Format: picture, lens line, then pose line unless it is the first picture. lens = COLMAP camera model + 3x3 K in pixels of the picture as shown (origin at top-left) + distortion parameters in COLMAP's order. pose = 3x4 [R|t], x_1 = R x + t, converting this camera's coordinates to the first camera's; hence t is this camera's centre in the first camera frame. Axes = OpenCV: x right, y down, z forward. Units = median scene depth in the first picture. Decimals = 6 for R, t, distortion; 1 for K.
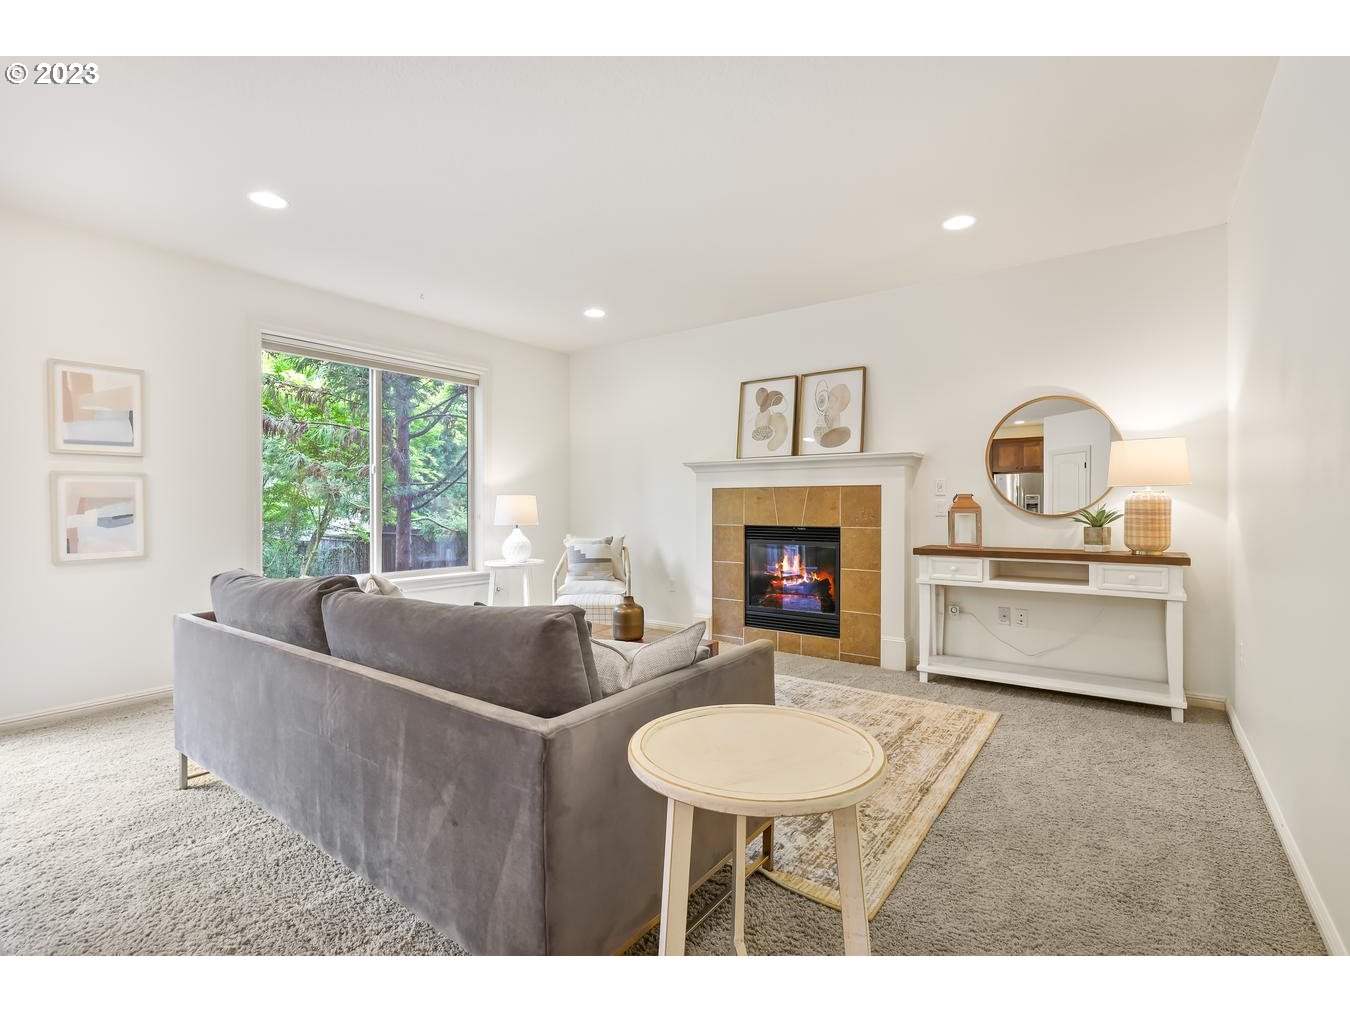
lens RADIAL K [[630.6, 0, 677.0], [0, 630.6, 508.2], [0, 0, 1]] dist [-0.009856, 0.001426]
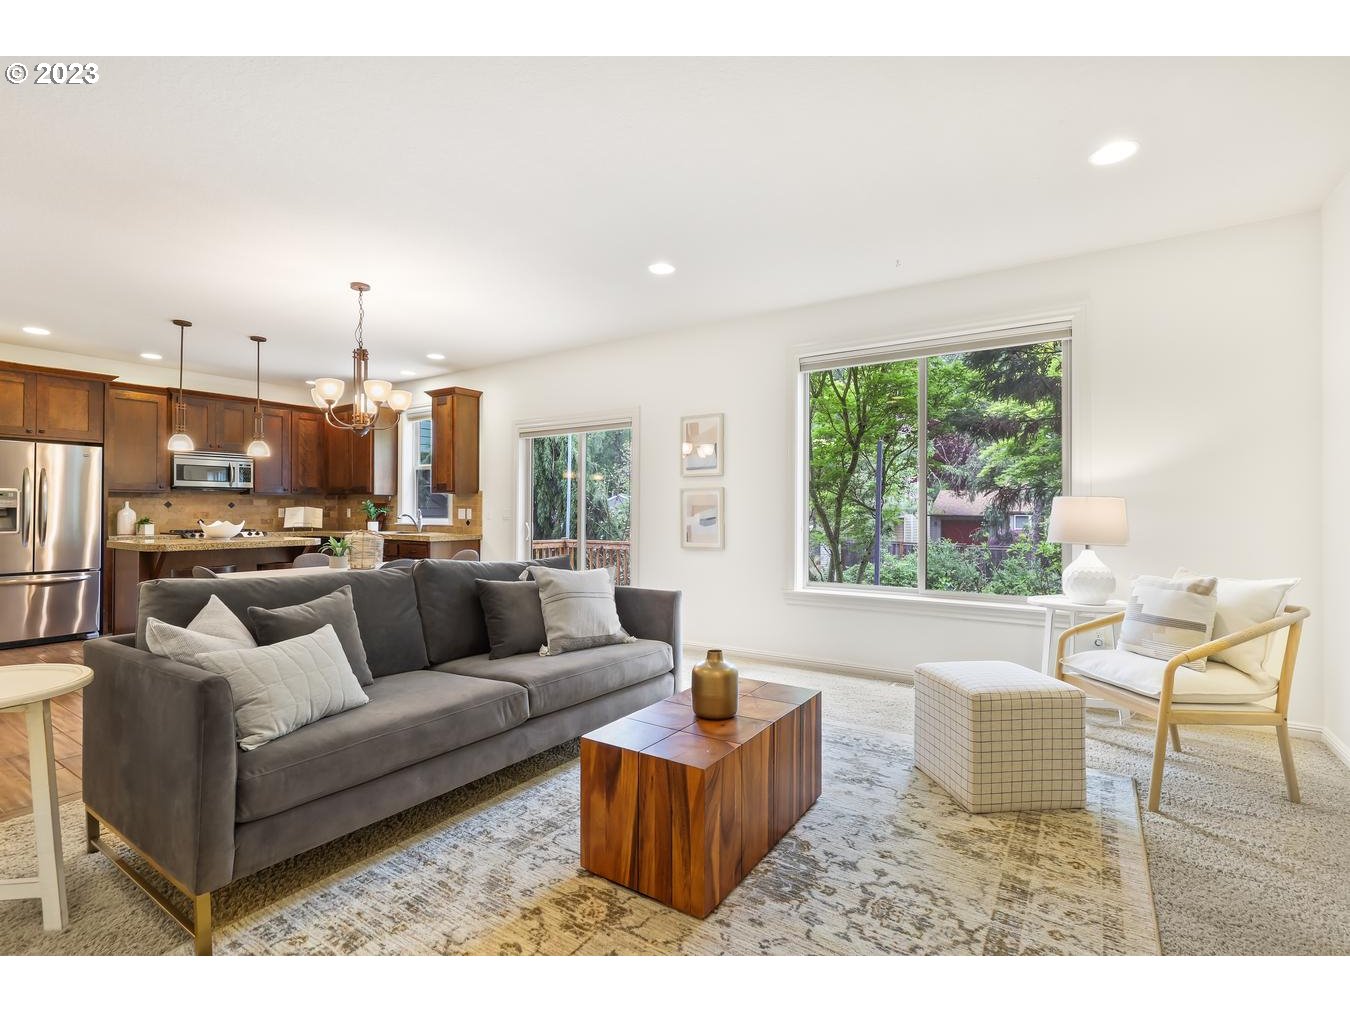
lens RADIAL K [[630.6, 0, 677.0], [0, 630.6, 508.2], [0, 0, 1]] dist [-0.009856, 0.001426]
pose [[0.043698, -0.000549, -0.999045, 0.405921], [-0.008089, 0.999967, -0.000904, -0.006172], [0.999012, 0.008121, 0.043692, 0.645389]]
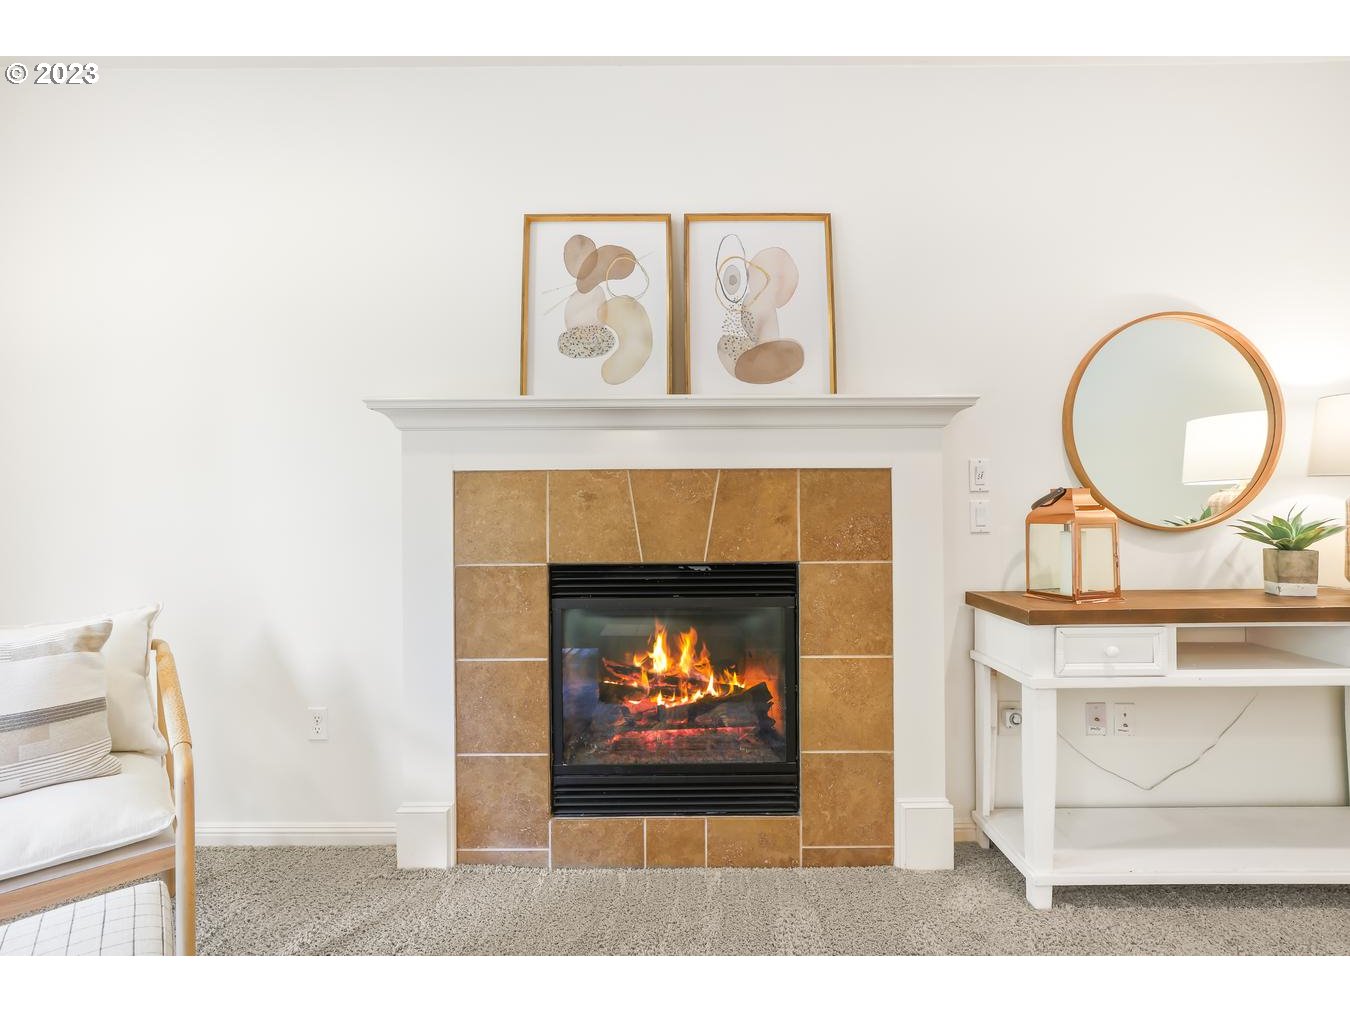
lens RADIAL K [[630.6, 0, 677.0], [0, 630.6, 508.2], [0, 0, 1]] dist [-0.009856, 0.001426]
pose [[0.807269, -0.006318, 0.590150, -0.066965], [0.008864, 0.999960, -0.001419, -0.007877], [-0.590117, 0.006376, 0.807292, 0.674826]]
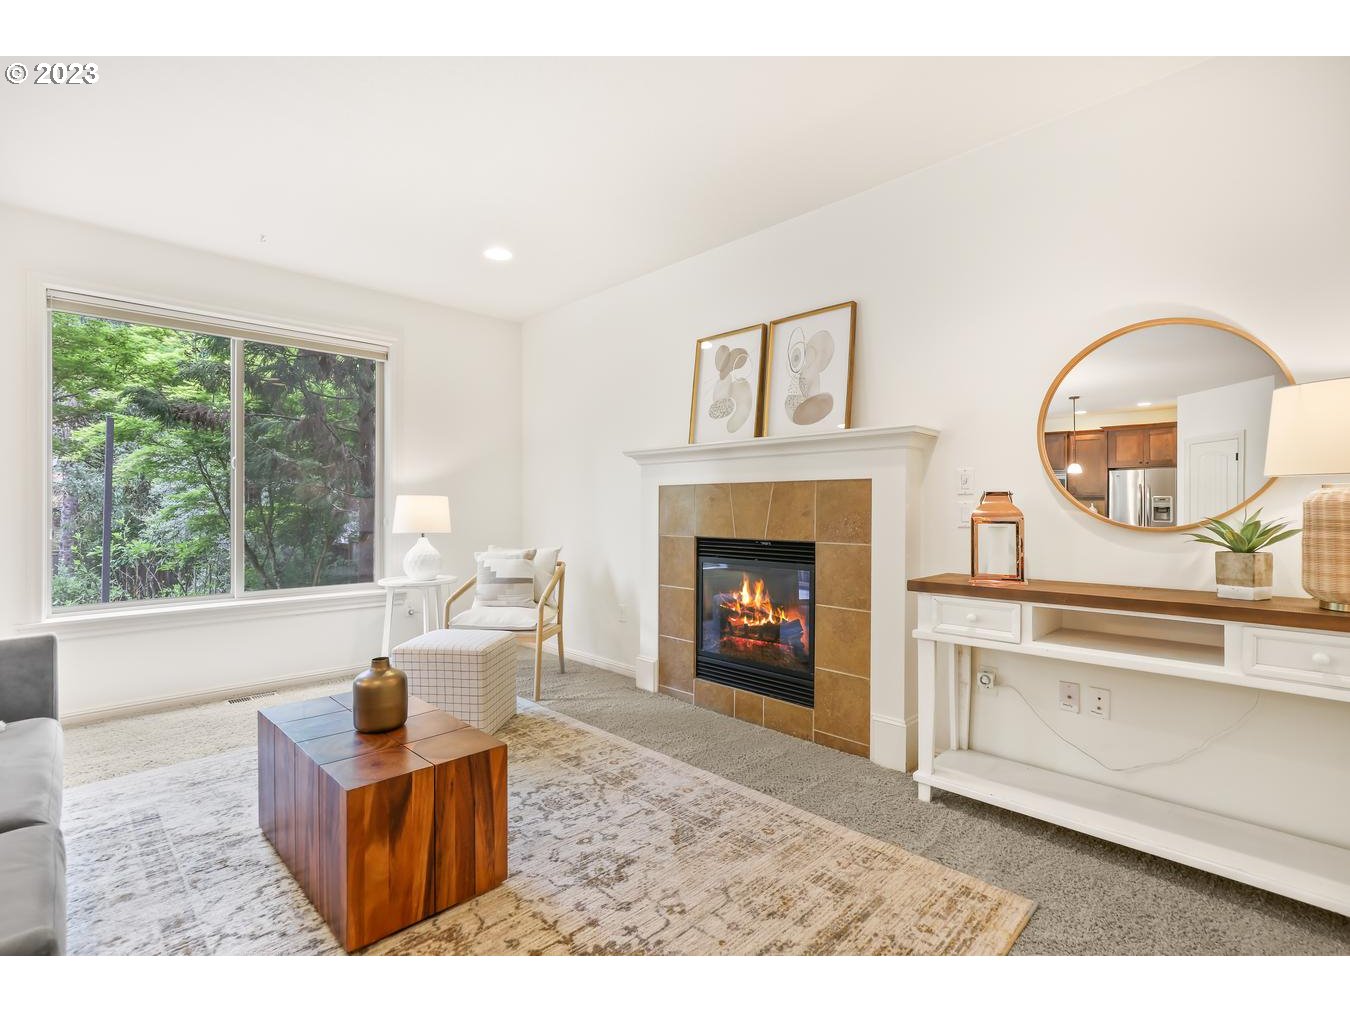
lens RADIAL K [[630.6, 0, 677.0], [0, 630.6, 508.2], [0, 0, 1]] dist [-0.009856, 0.001426]
pose [[0.987457, 0.002726, -0.157865, 0.213689], [-0.003343, 0.999988, -0.003647, -0.003093], [0.157853, 0.004129, 0.987454, 0.306824]]
